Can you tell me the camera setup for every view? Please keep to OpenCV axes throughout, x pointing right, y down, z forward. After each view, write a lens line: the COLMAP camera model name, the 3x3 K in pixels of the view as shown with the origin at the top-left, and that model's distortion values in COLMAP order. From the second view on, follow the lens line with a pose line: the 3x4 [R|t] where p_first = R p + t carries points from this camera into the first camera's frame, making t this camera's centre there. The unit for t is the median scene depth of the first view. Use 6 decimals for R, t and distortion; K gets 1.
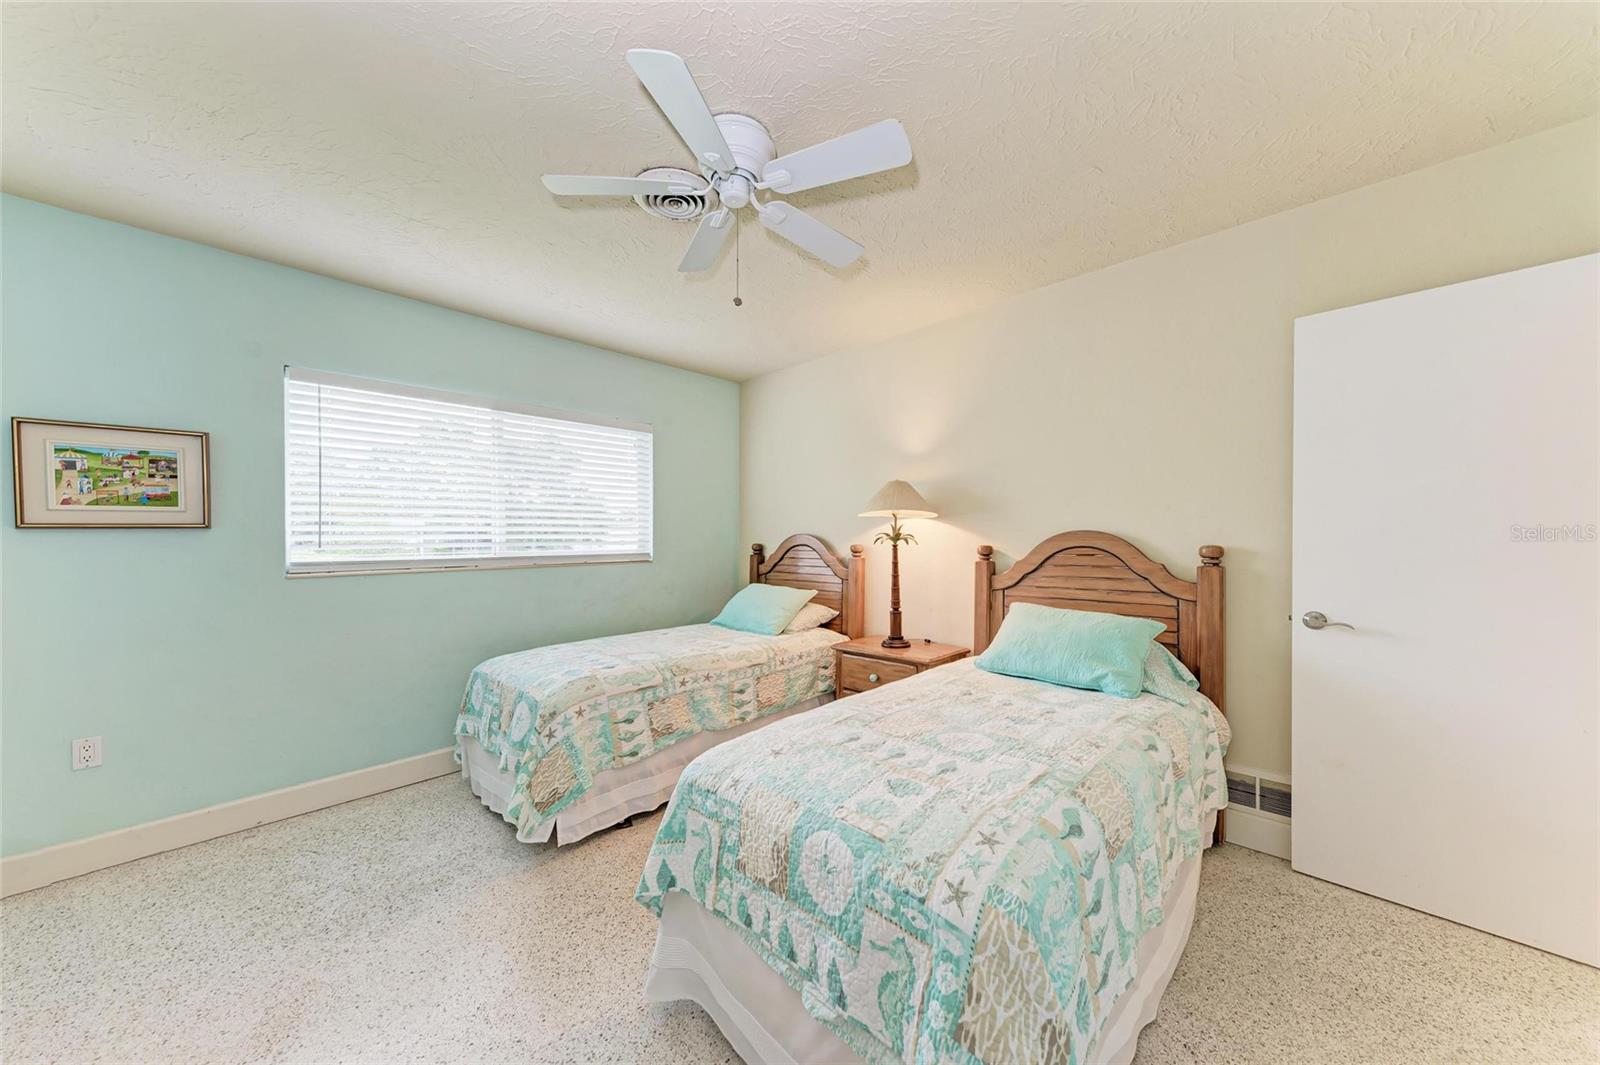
lens RADIAL K [[545.9, 0, 801.3], [0, 545.9, 536.8], [0, 0, 1]] dist [0.007644, -0.002542]
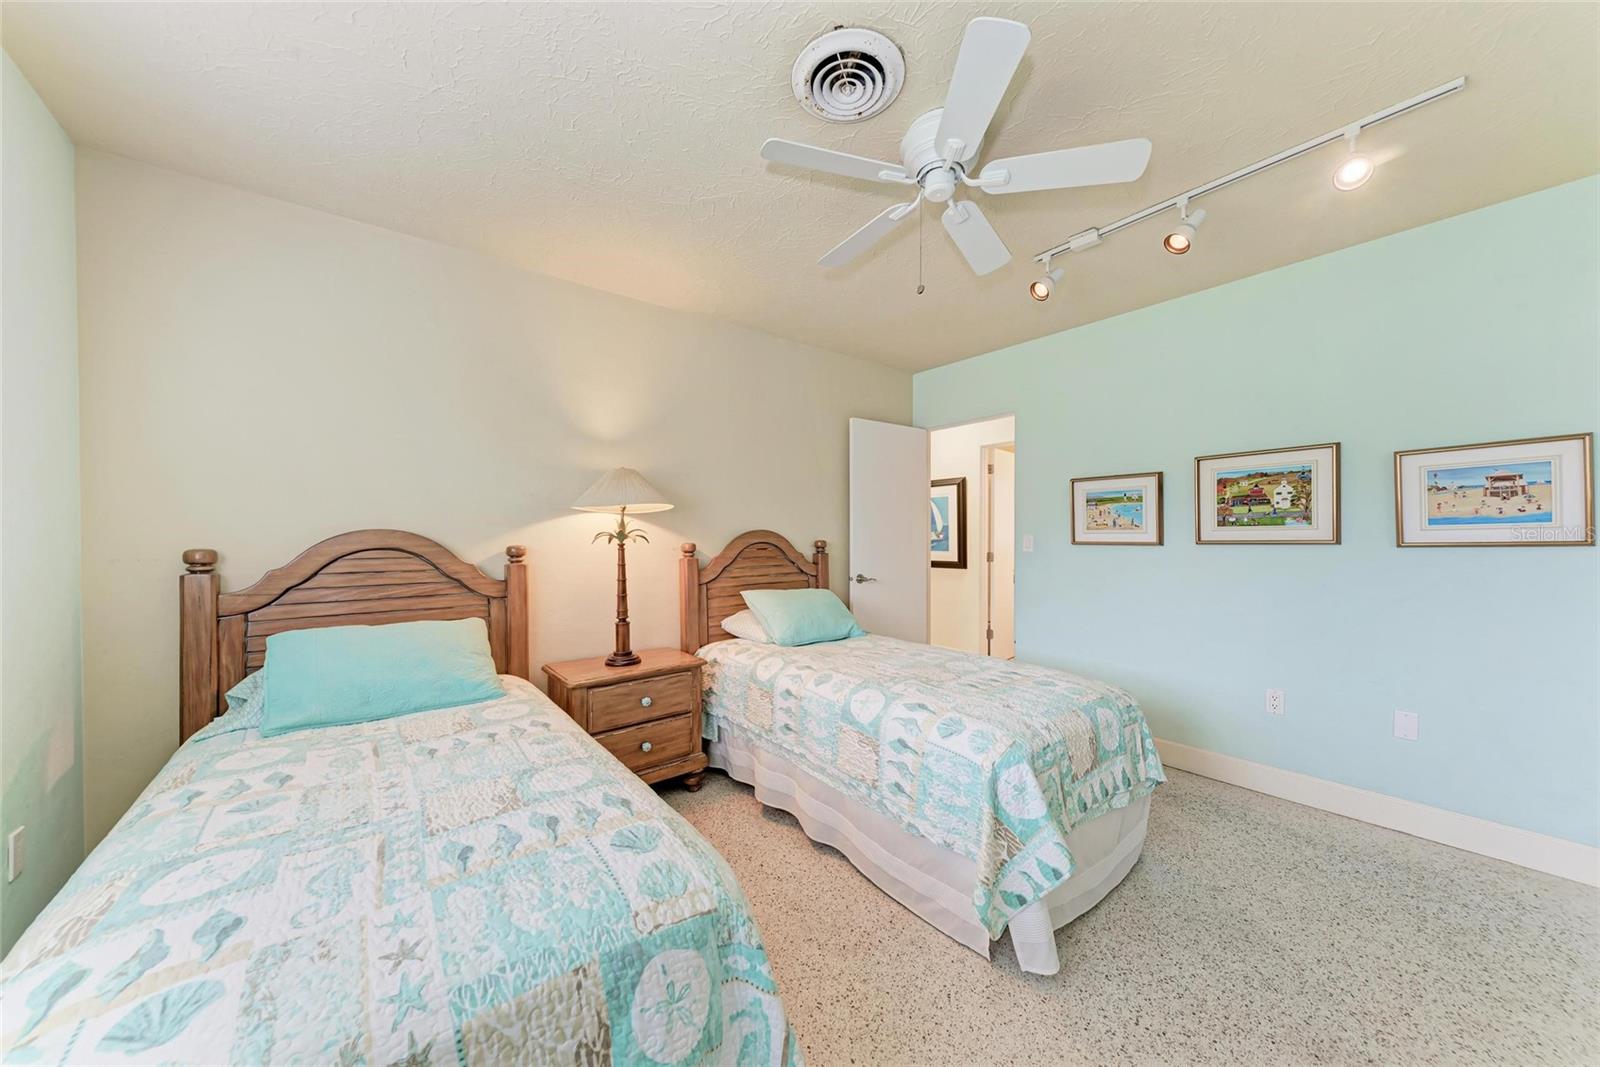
lens RADIAL K [[545.9, 0, 799.9], [0, 545.9, 539.1], [0, 0, 1]] dist [0.007644, -0.002542]
pose [[0.117038, -0.002610, 0.993124, -0.693337], [-0.000458, 0.999996, 0.002682, 0.005236], [-0.993127, -0.000769, 0.117036, 0.685211]]
